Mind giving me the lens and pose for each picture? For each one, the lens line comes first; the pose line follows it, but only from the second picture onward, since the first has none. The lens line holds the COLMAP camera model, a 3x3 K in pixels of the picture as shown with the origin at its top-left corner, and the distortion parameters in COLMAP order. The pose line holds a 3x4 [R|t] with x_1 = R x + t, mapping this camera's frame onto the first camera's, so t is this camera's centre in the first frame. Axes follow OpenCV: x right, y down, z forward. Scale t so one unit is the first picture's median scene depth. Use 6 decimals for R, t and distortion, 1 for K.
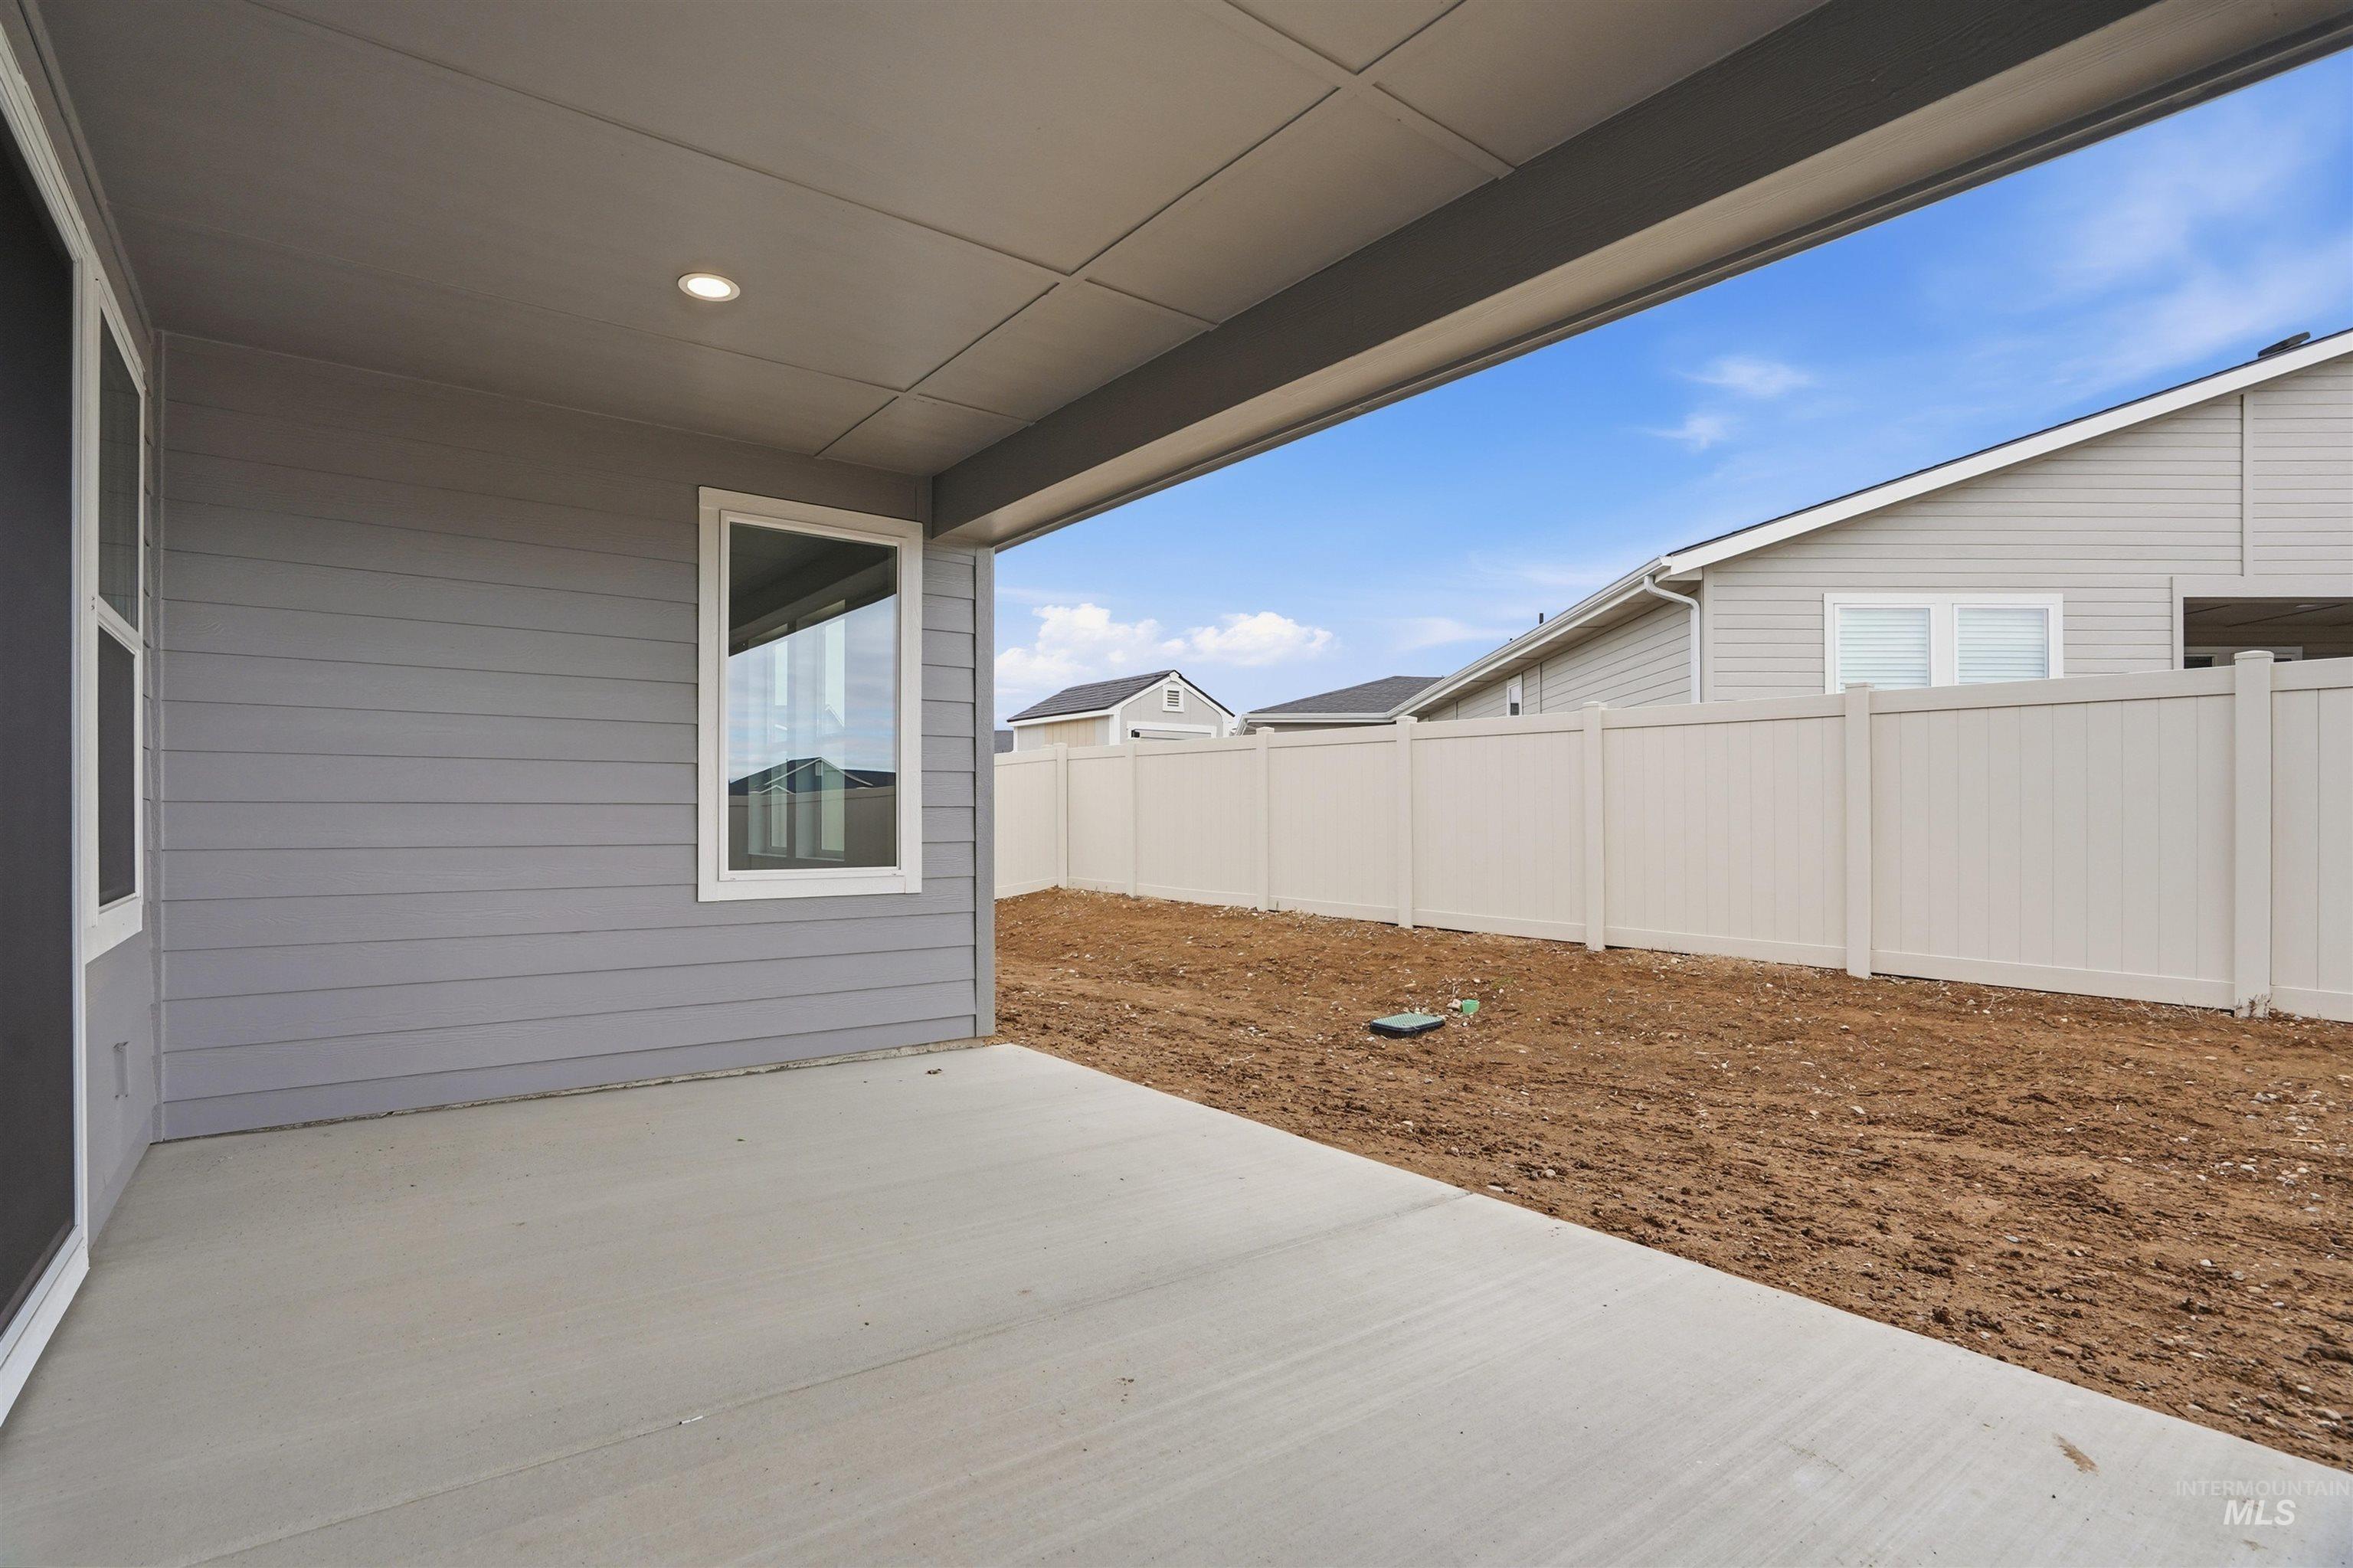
lens RADIAL K [[1119.3, 0, 1172.7], [0, 1119.3, 775.2], [0, 0, 1]] dist [-0.068018, 0.029007]
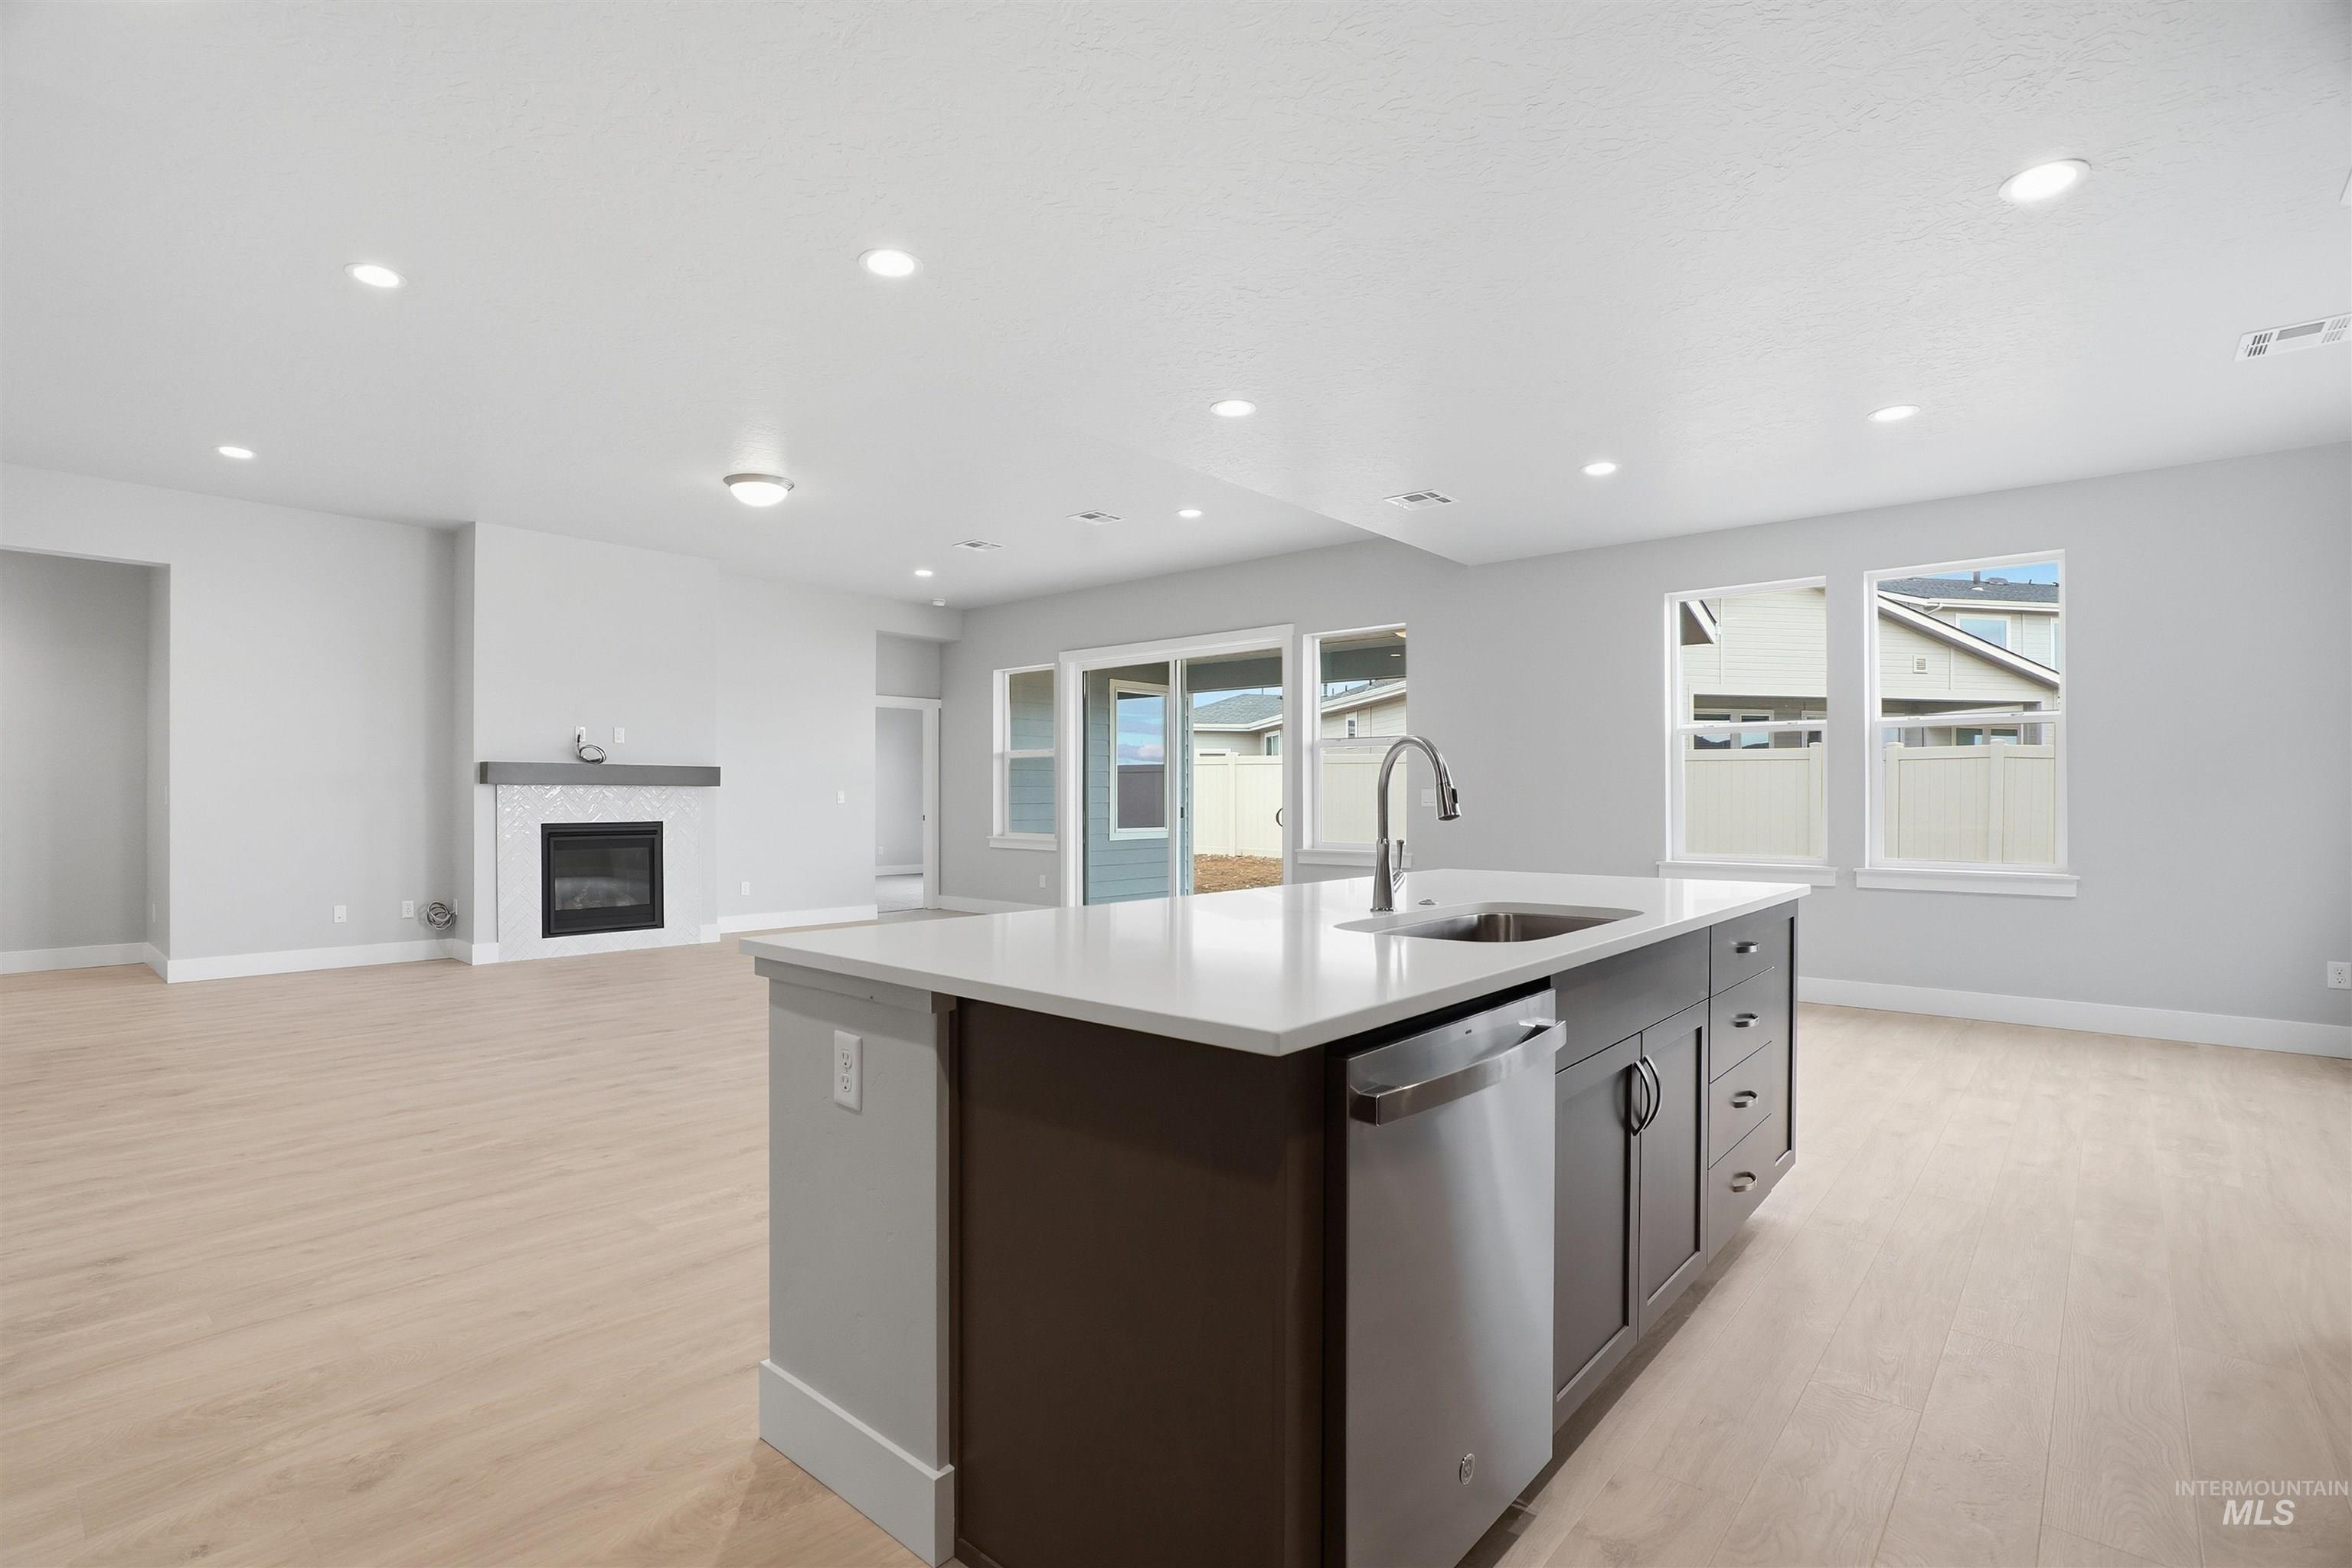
lens RADIAL K [[1181.8, 0, 1159.1], [0, 1181.8, 797.1], [0, 0, 1]] dist [-0.036754, 0.018074]
pose [[0.982617, 0.000984, 0.185640, -0.708852], [-0.007959, 0.999290, 0.036832, -0.077897], [-0.185472, -0.037670, 0.981927, -1.477390]]
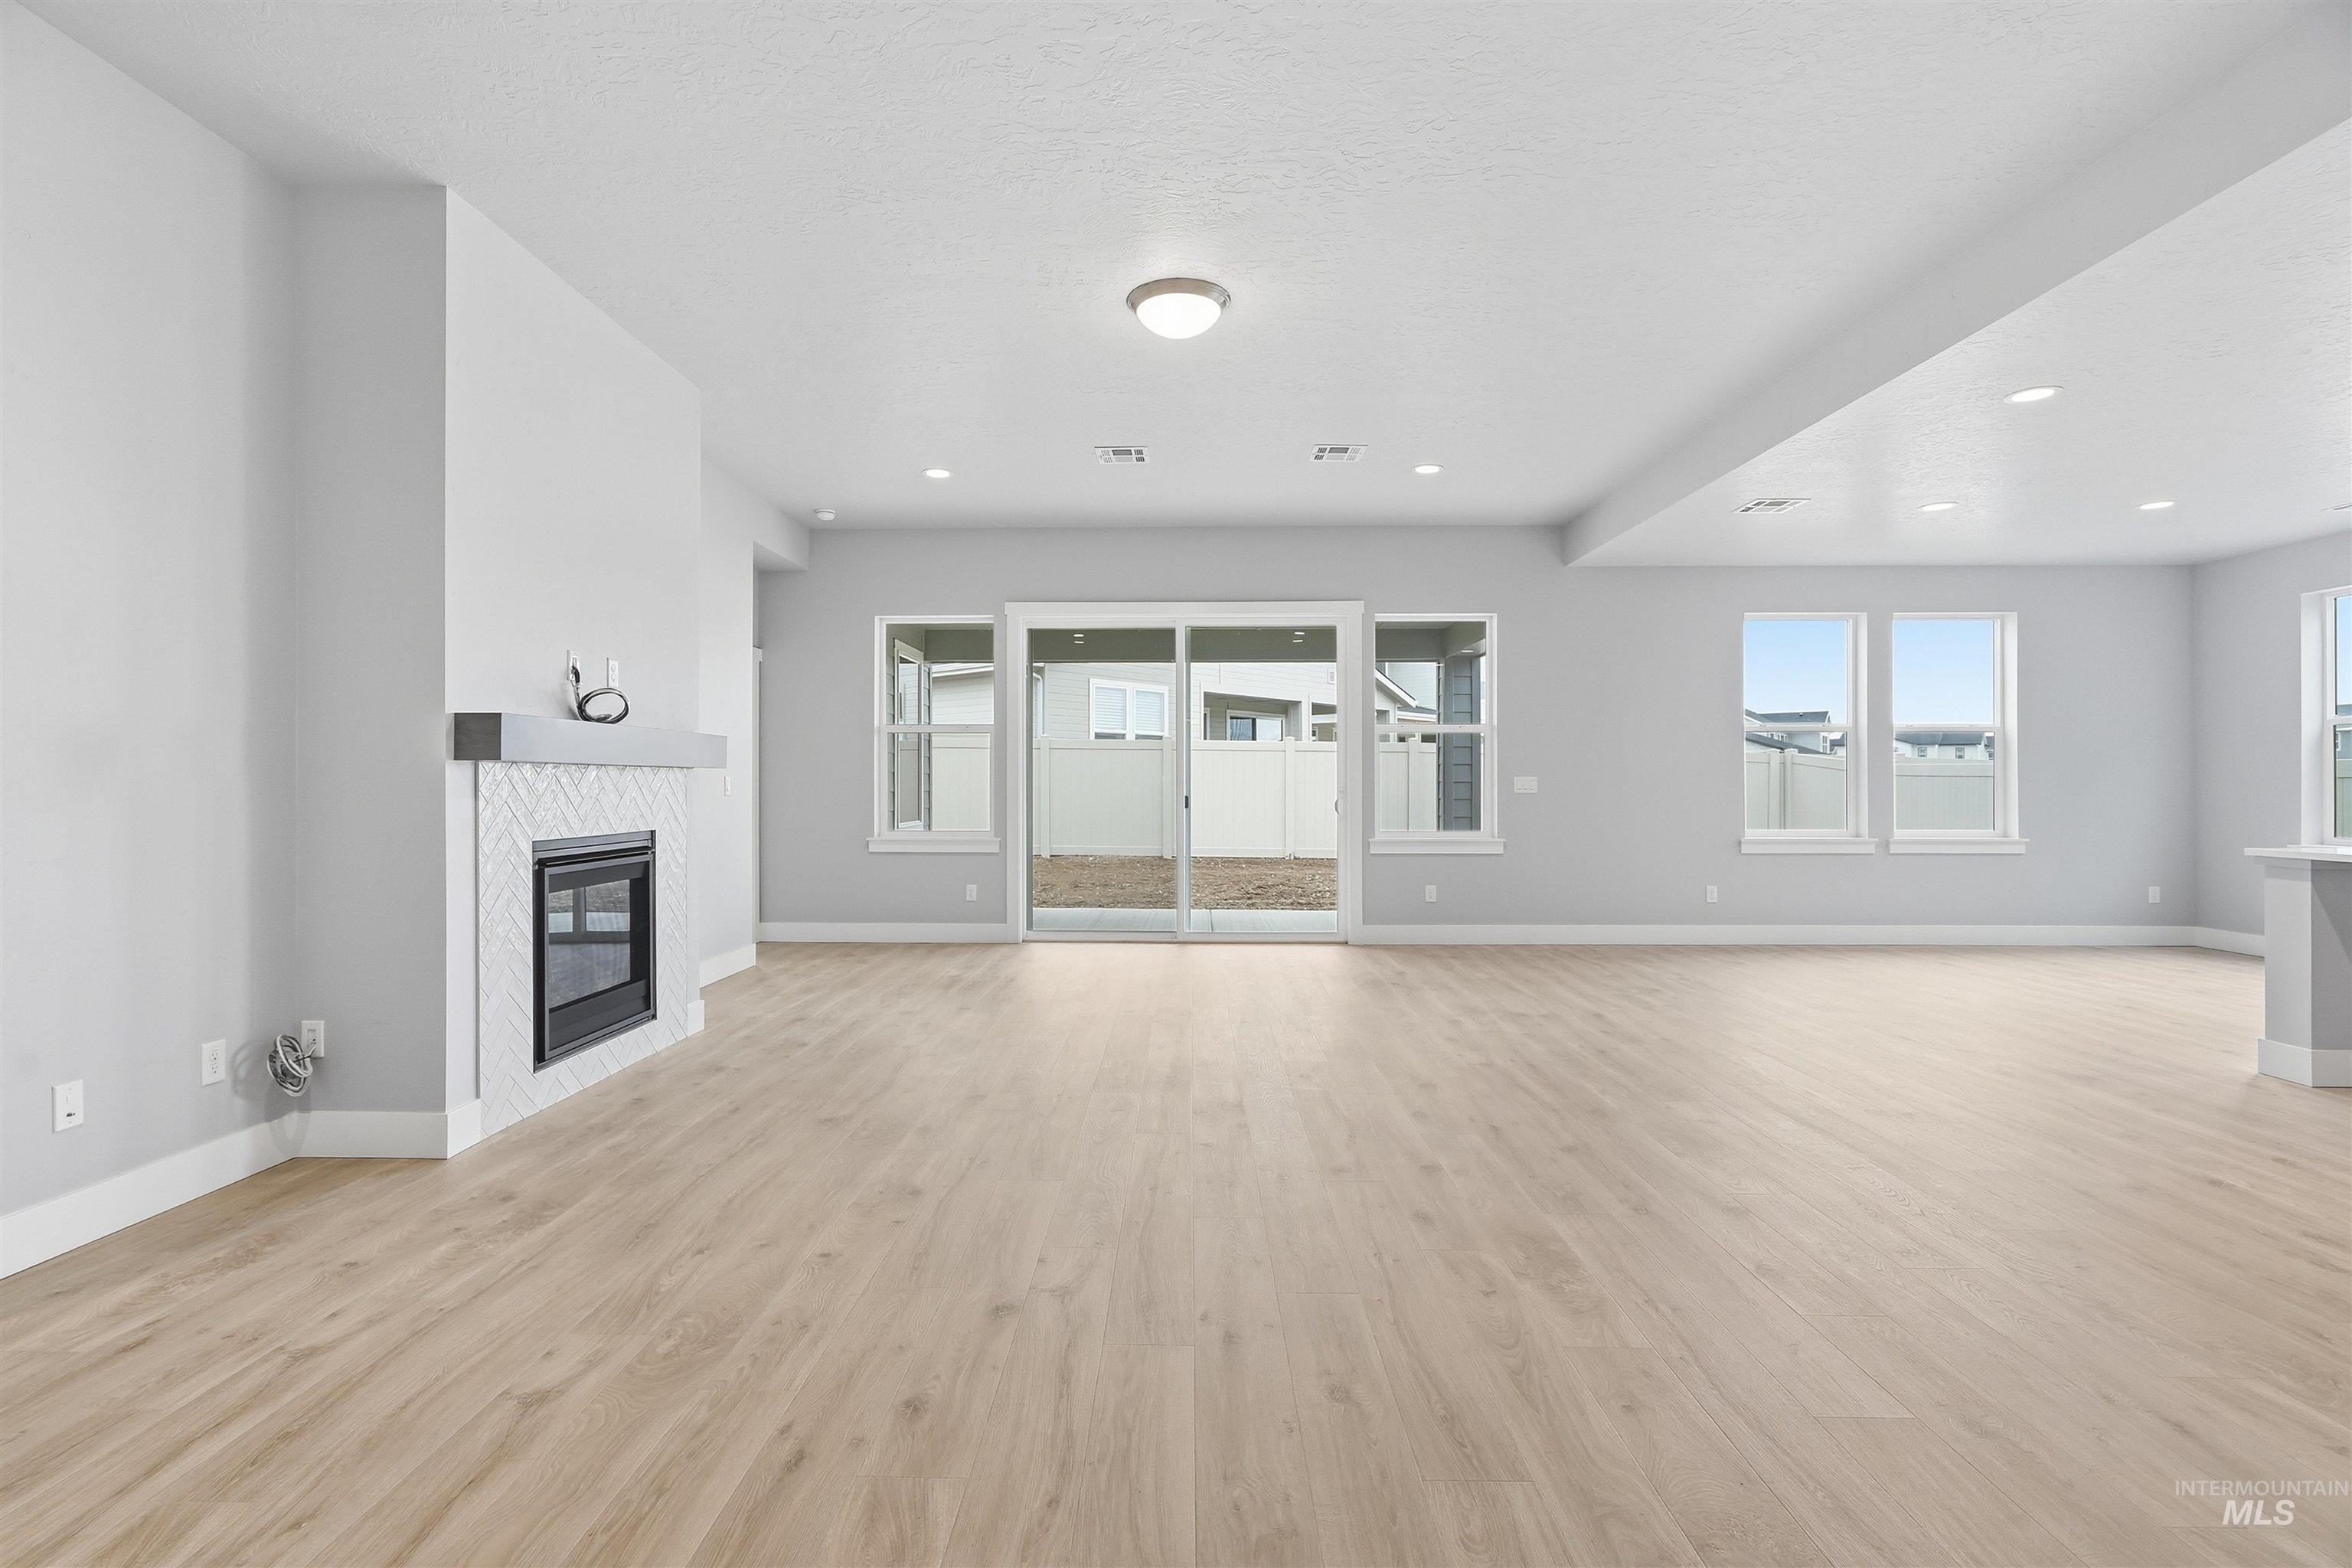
lens RADIAL K [[1106.9, 0, 1176.0], [0, 1106.9, 784.0], [0, 0, 1]] dist [-0.001321, 0.000024]
pose [[0.605756, -0.000747, 0.795650, -1.533860], [-0.029894, 0.999272, 0.023698, -0.047132], [-0.795089, -0.038140, 0.605292, -0.584787]]
